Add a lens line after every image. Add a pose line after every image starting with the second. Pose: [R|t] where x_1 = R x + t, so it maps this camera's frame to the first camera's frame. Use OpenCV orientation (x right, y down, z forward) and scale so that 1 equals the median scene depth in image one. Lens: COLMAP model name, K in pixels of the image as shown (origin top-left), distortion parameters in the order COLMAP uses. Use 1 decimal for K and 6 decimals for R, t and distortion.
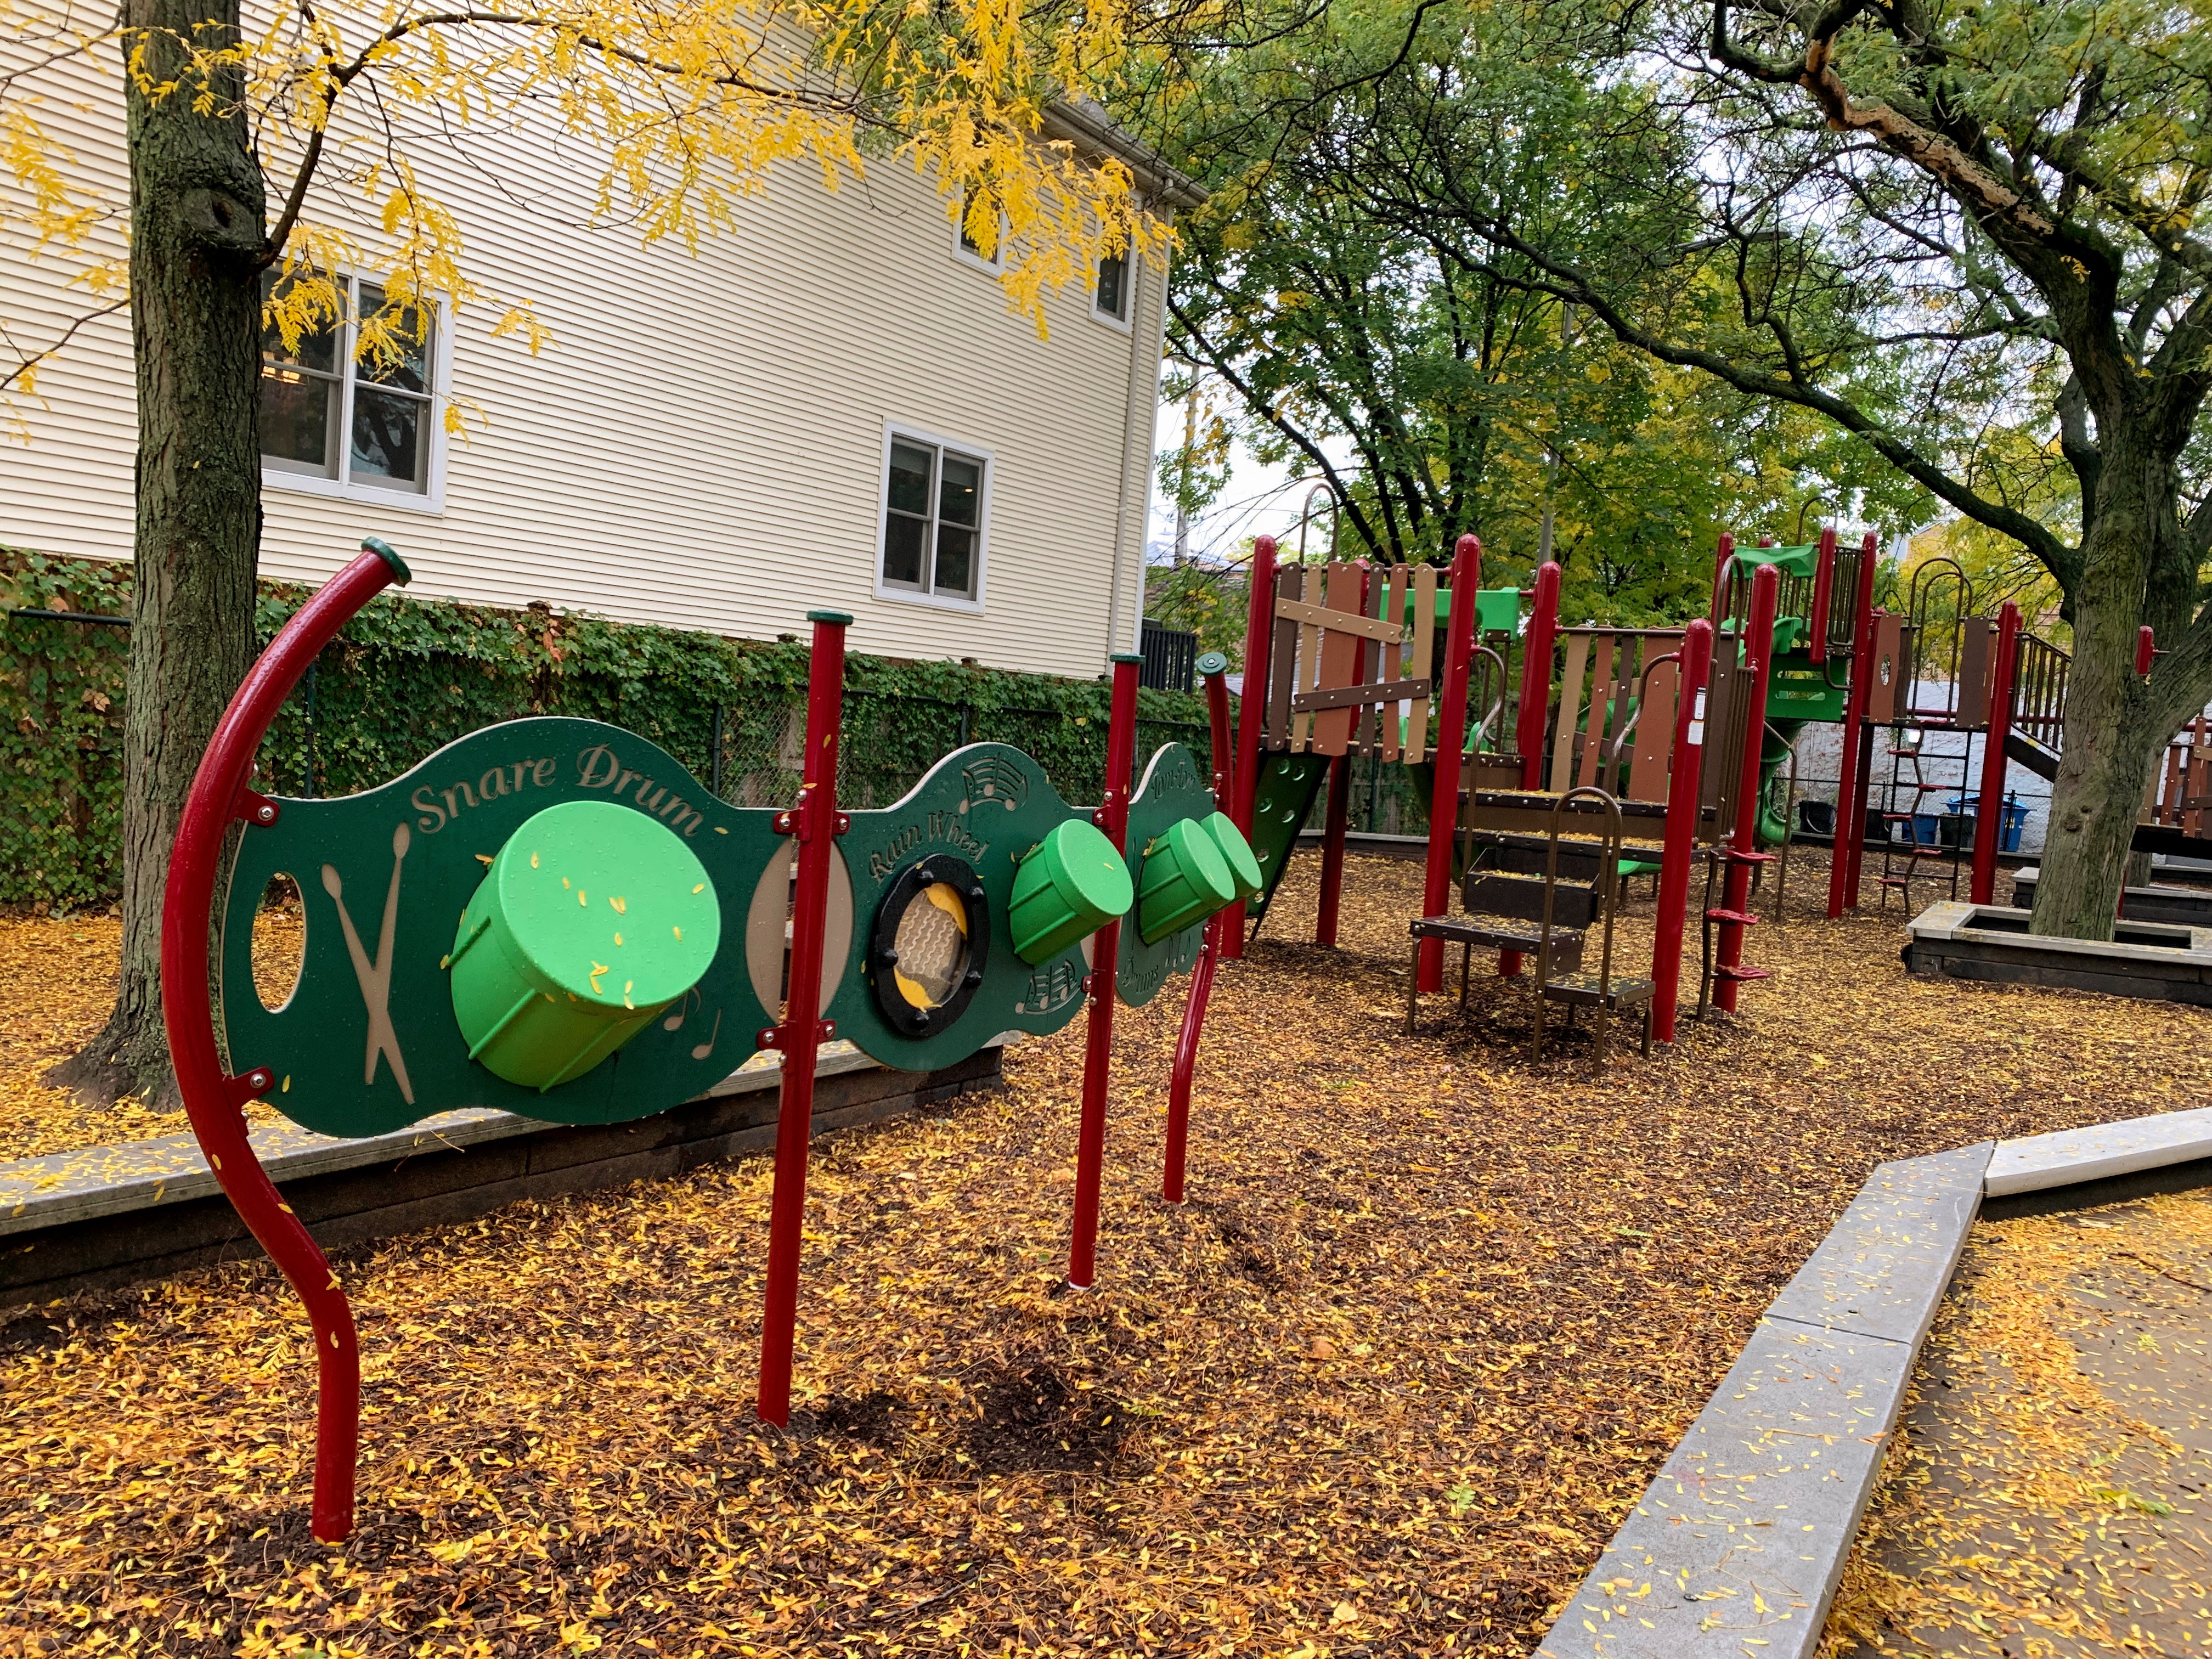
lens RADIAL K [[1650.8, 0, 1105.5], [0, 1650.8, 846.5], [0, 0, 1]] dist [-0.020016, 0.006837]
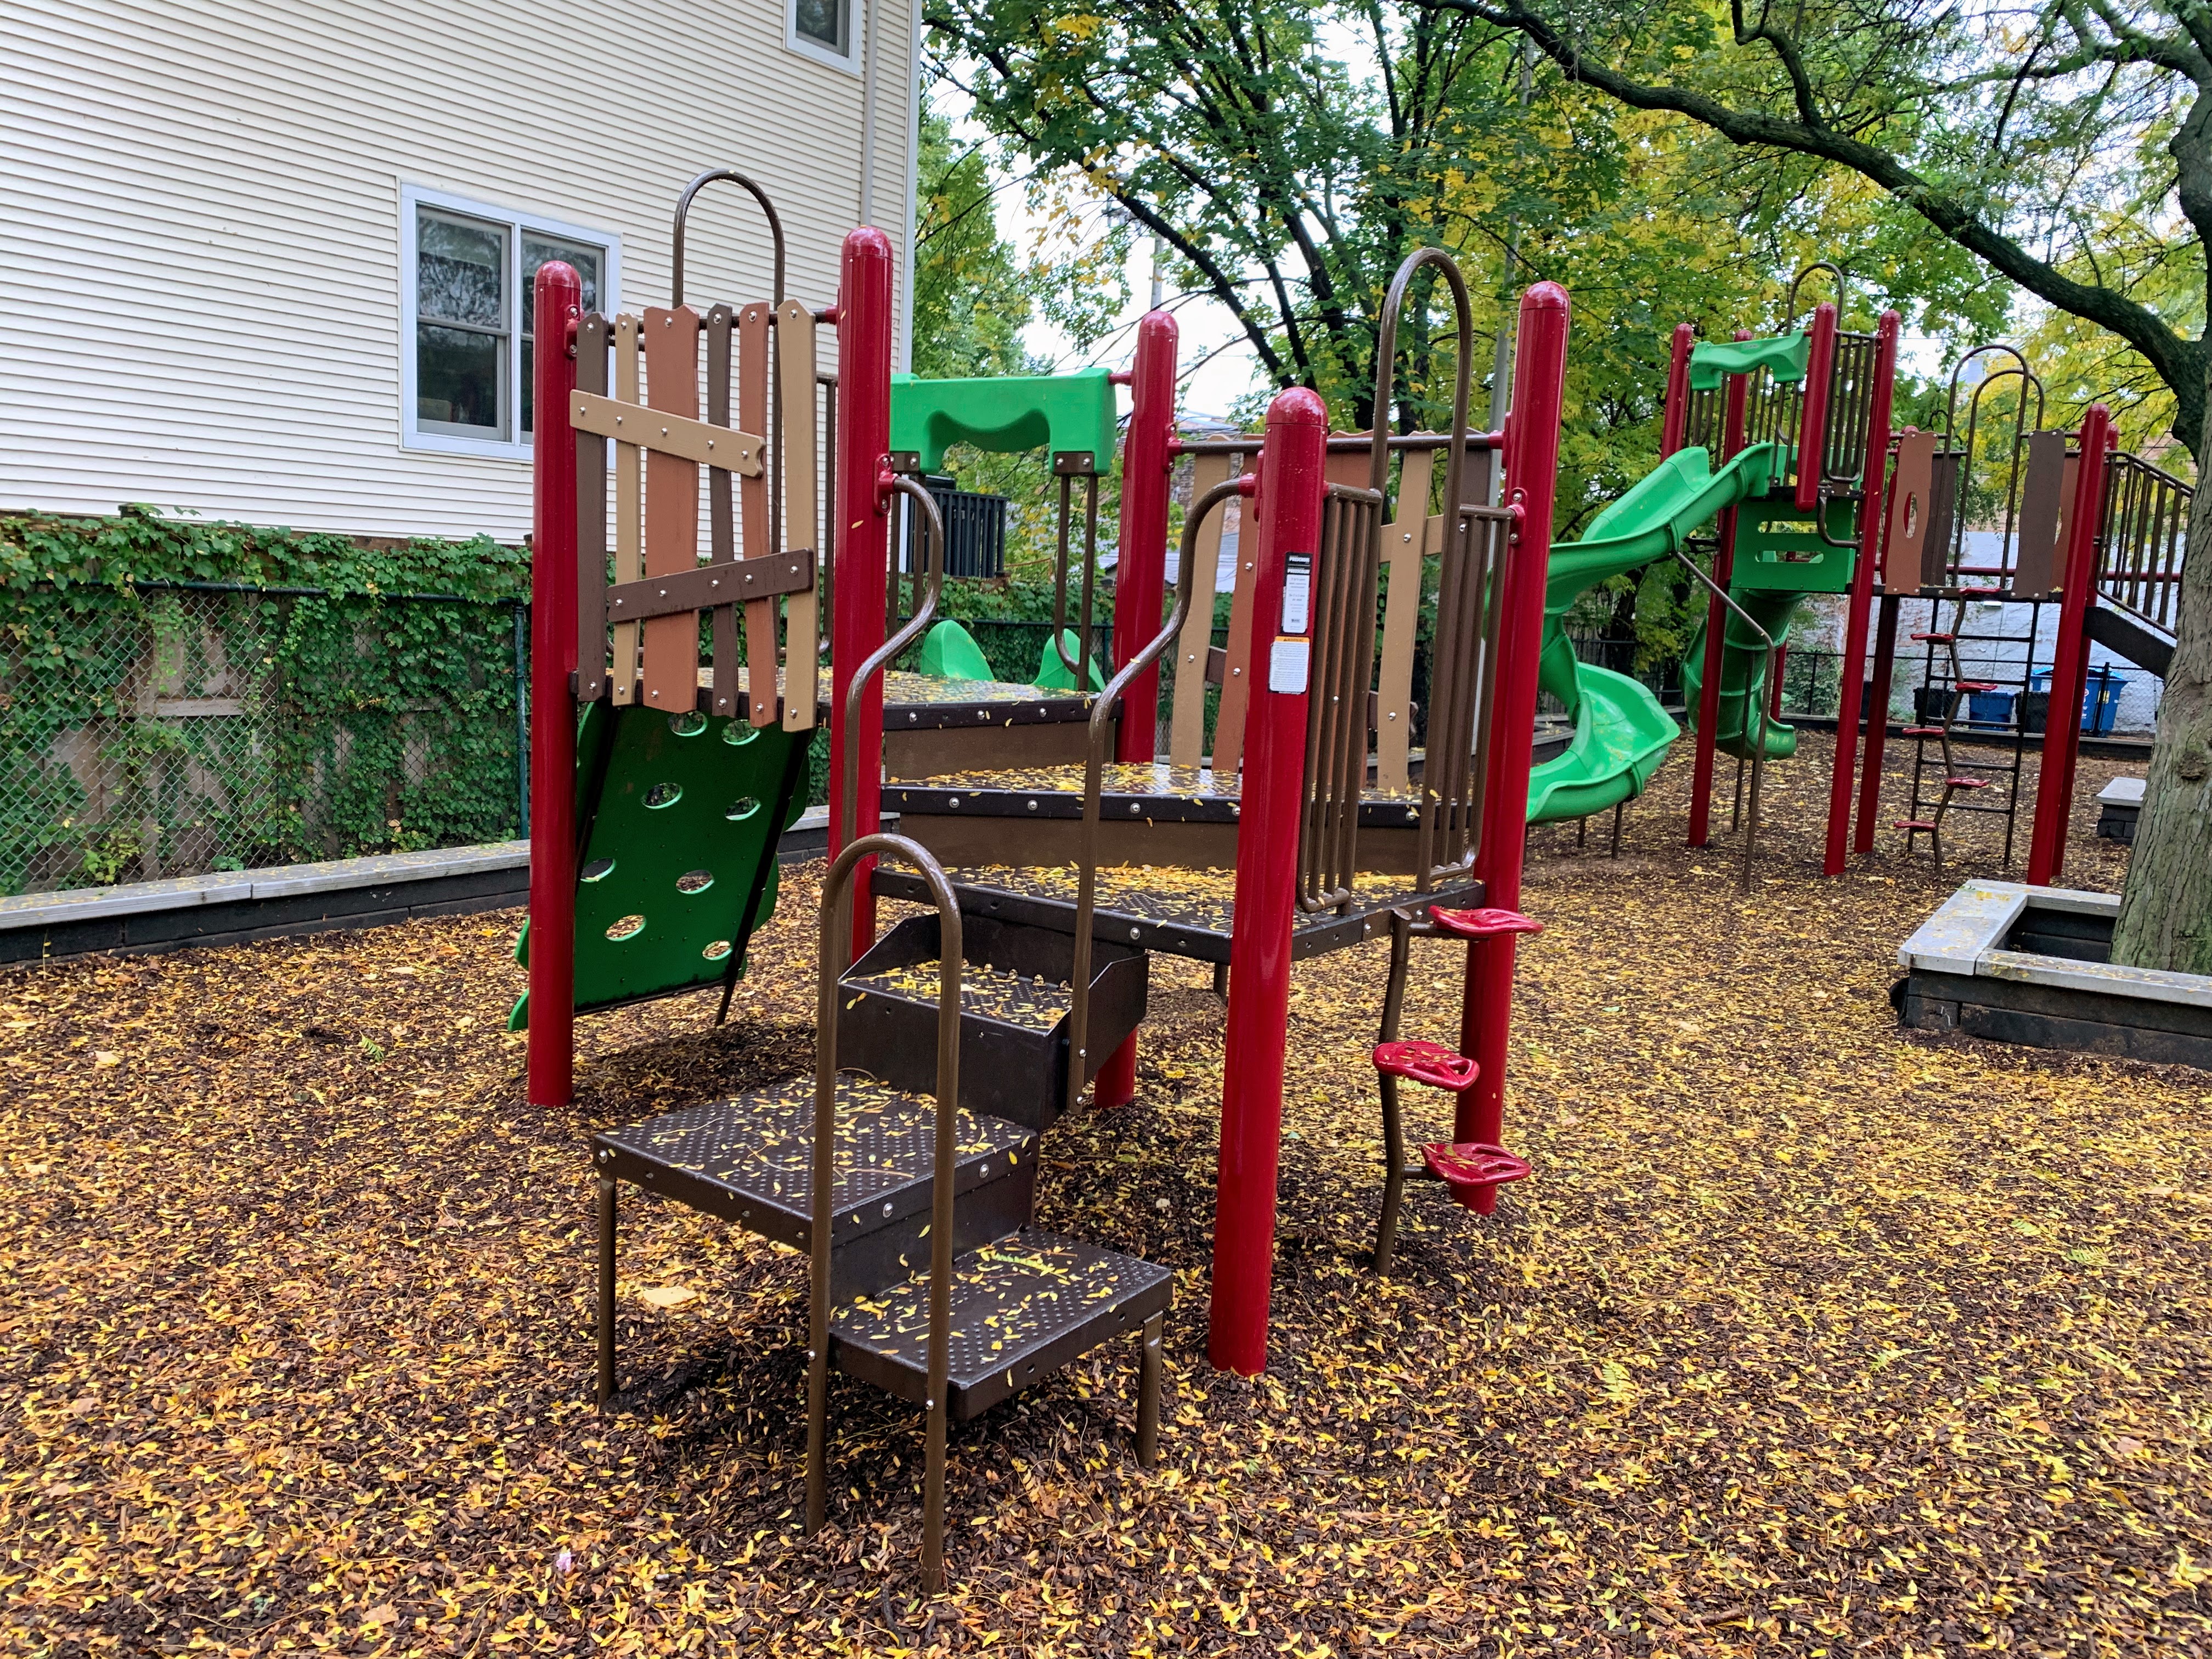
lens RADIAL K [[1650.8, 0, 1117.5], [0, 1650.8, 816.1], [0, 0, 1]] dist [-0.020016, 0.006837]
pose [[0.998905, -0.018729, -0.042873, 0.167885], [0.021240, 0.998038, 0.058894, -0.028486], [0.041686, -0.059741, 0.997343, 0.289788]]
